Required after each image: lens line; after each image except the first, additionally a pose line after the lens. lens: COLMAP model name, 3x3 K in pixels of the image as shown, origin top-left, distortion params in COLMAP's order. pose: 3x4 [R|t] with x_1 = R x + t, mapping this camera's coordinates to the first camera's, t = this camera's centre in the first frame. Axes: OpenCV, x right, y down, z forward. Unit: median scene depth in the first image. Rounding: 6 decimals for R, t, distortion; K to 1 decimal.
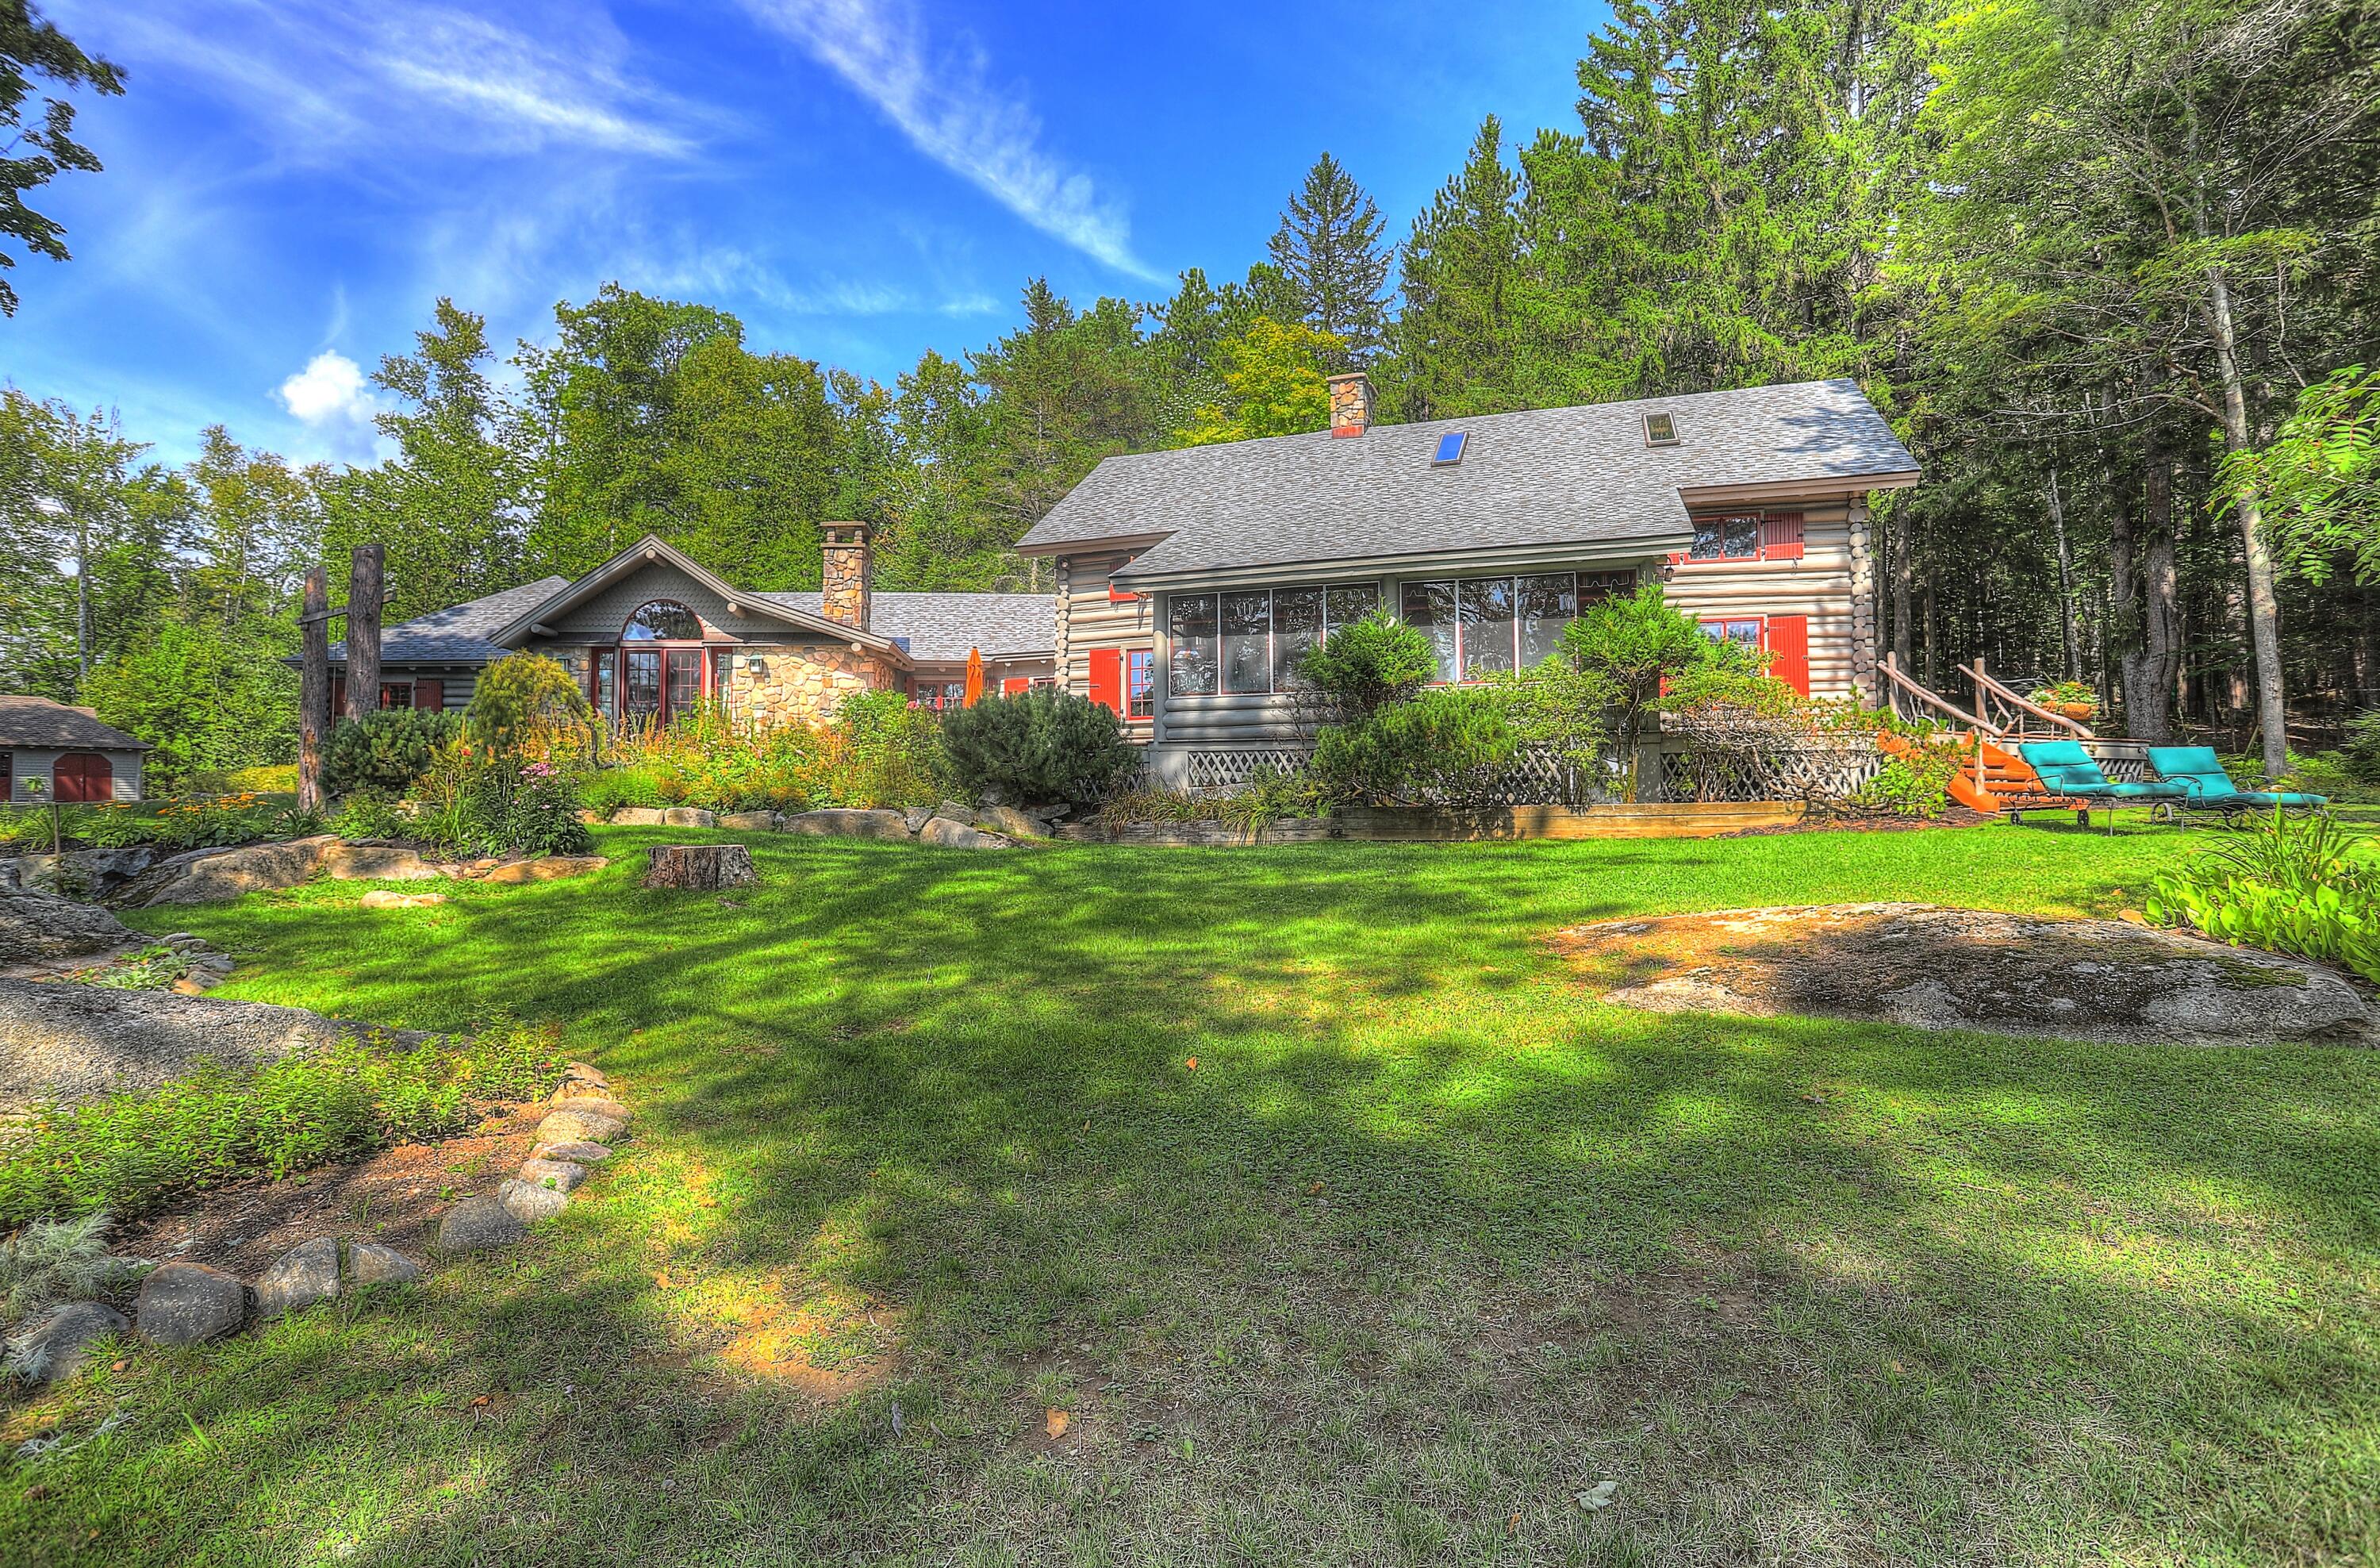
lens RADIAL K [[1164.0, 0, 1192.9], [0, 1164.0, 718.4], [0, 0, 1]] dist [-0.067817, 0.023161]
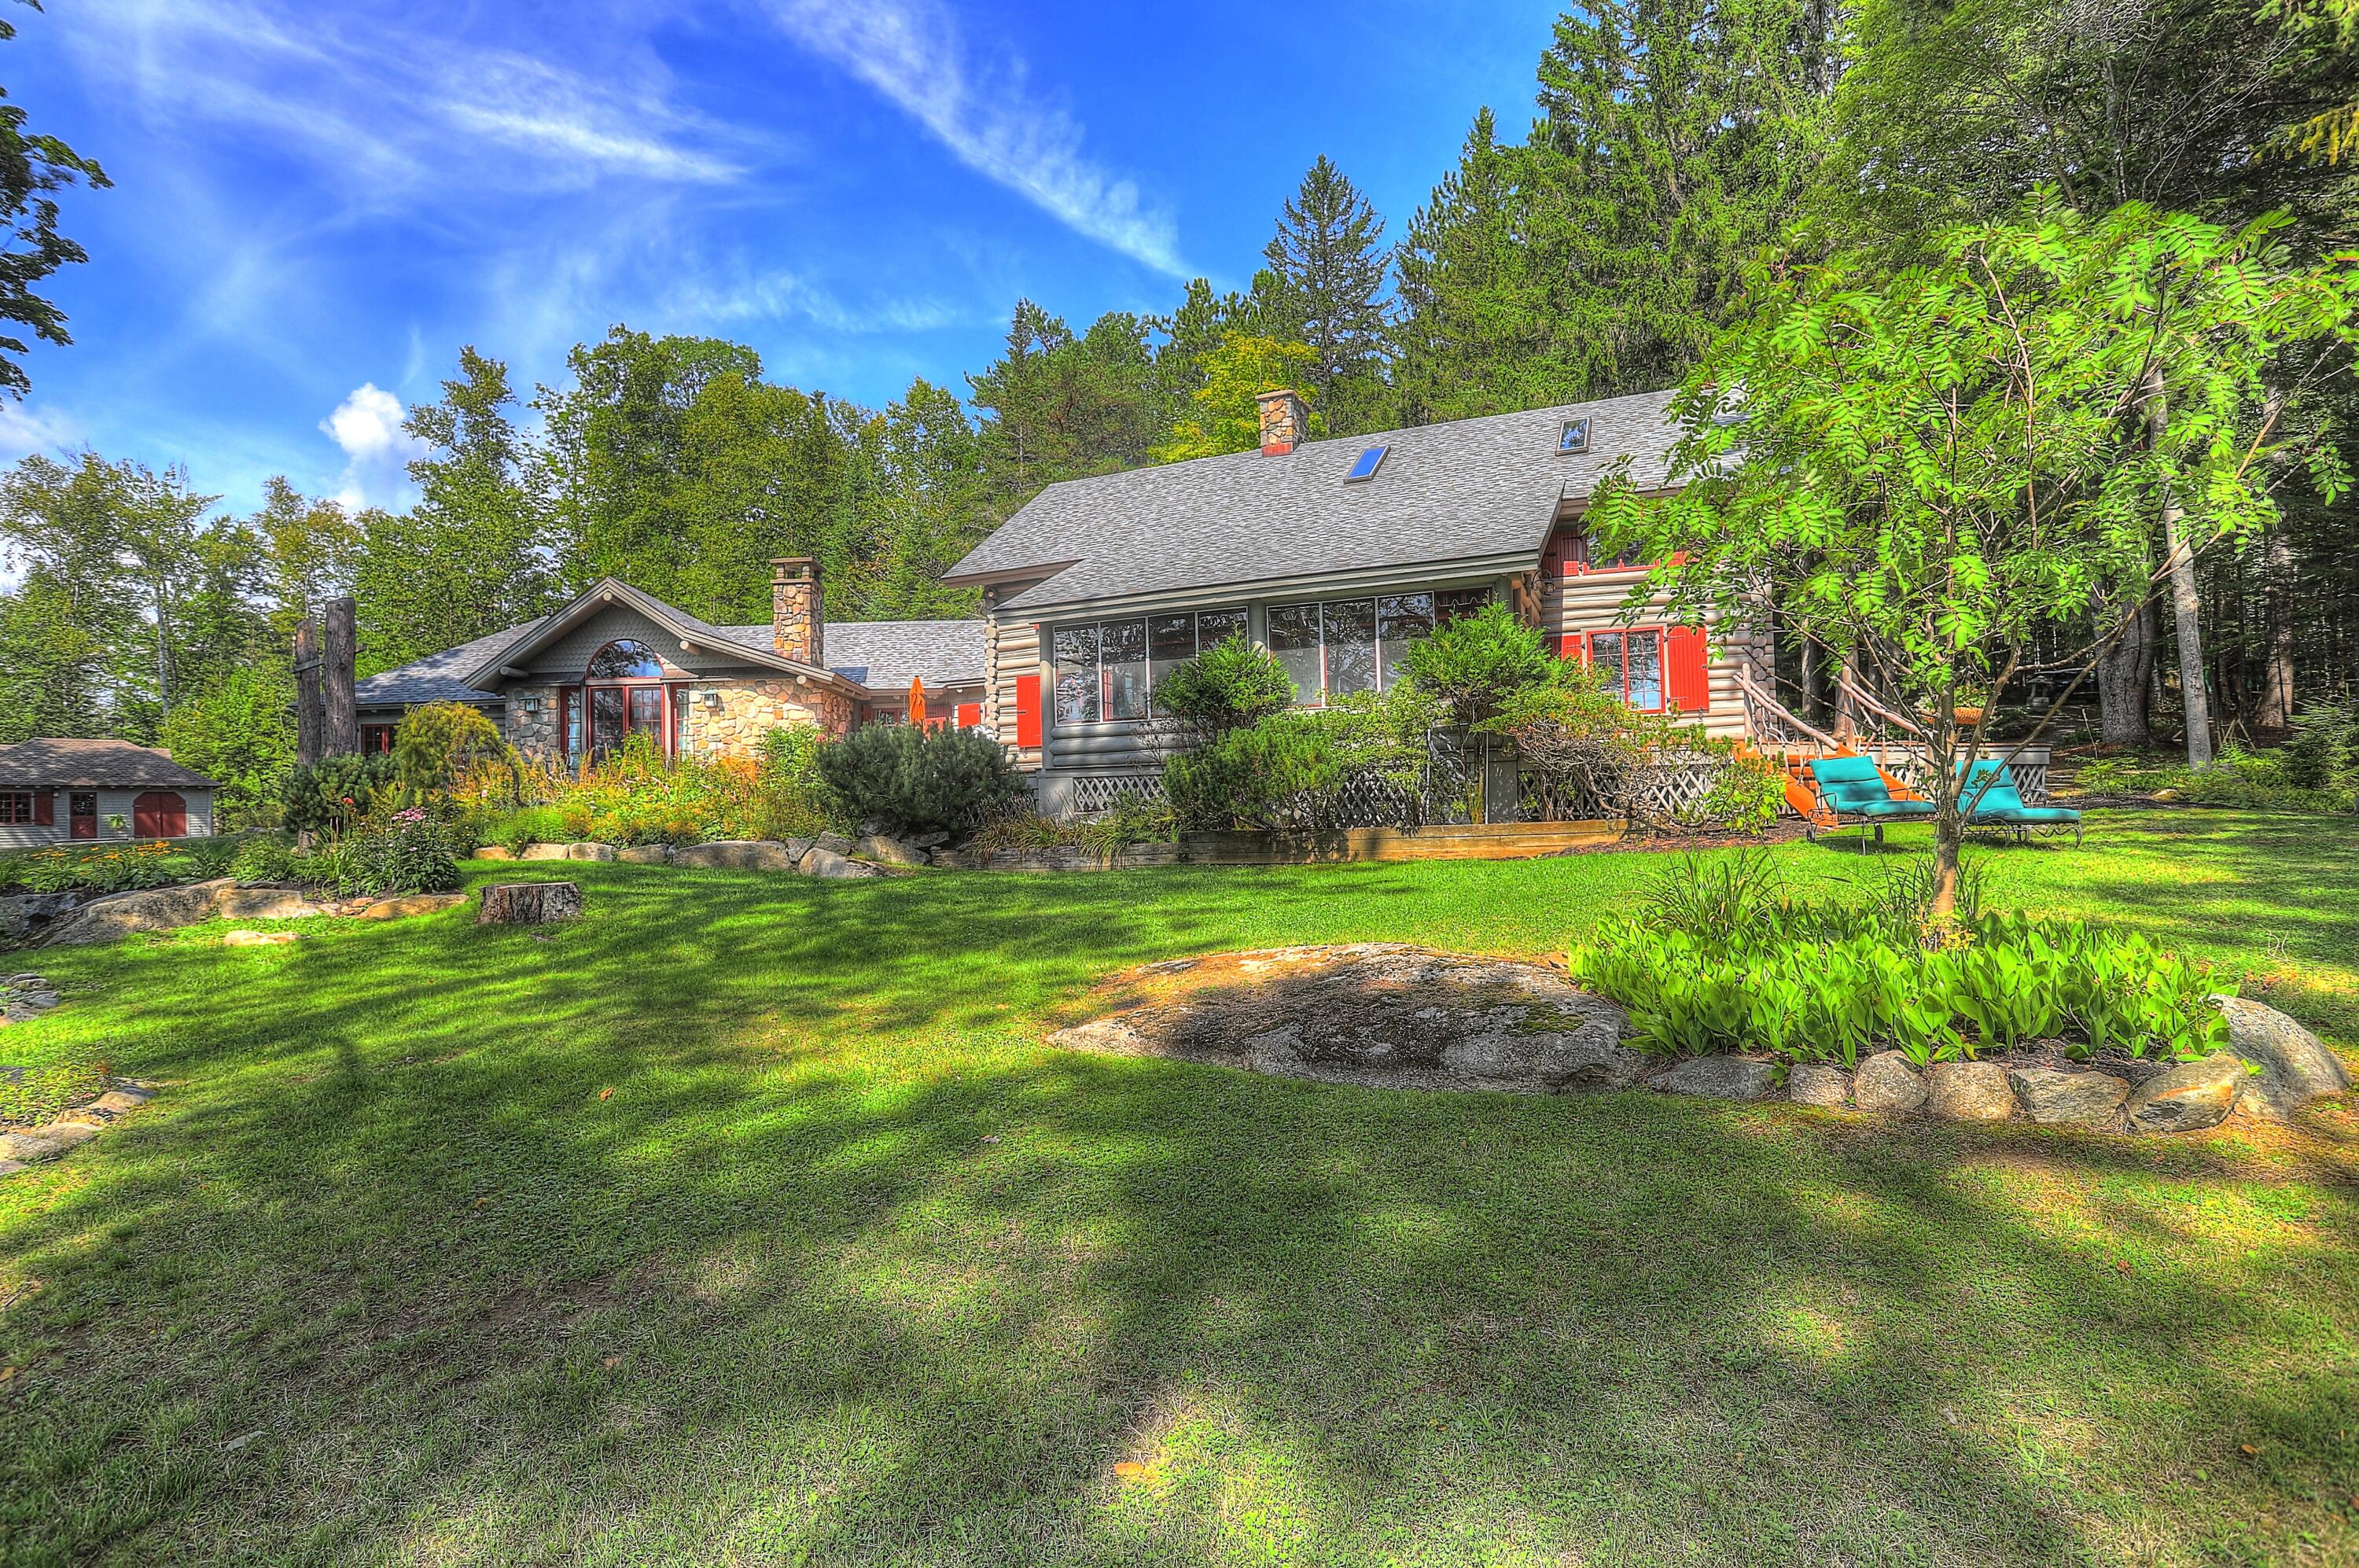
lens RADIAL K [[1178.1, 0, 1173.1], [0, 1178.1, 747.4], [0, 0, 1]] dist [-0.076075, 0.031286]
pose [[0.997071, -0.024411, -0.072476, 0.112972], [0.025635, 0.999543, 0.016012, -0.009017], [0.072052, -0.017823, 0.997242, -0.021611]]
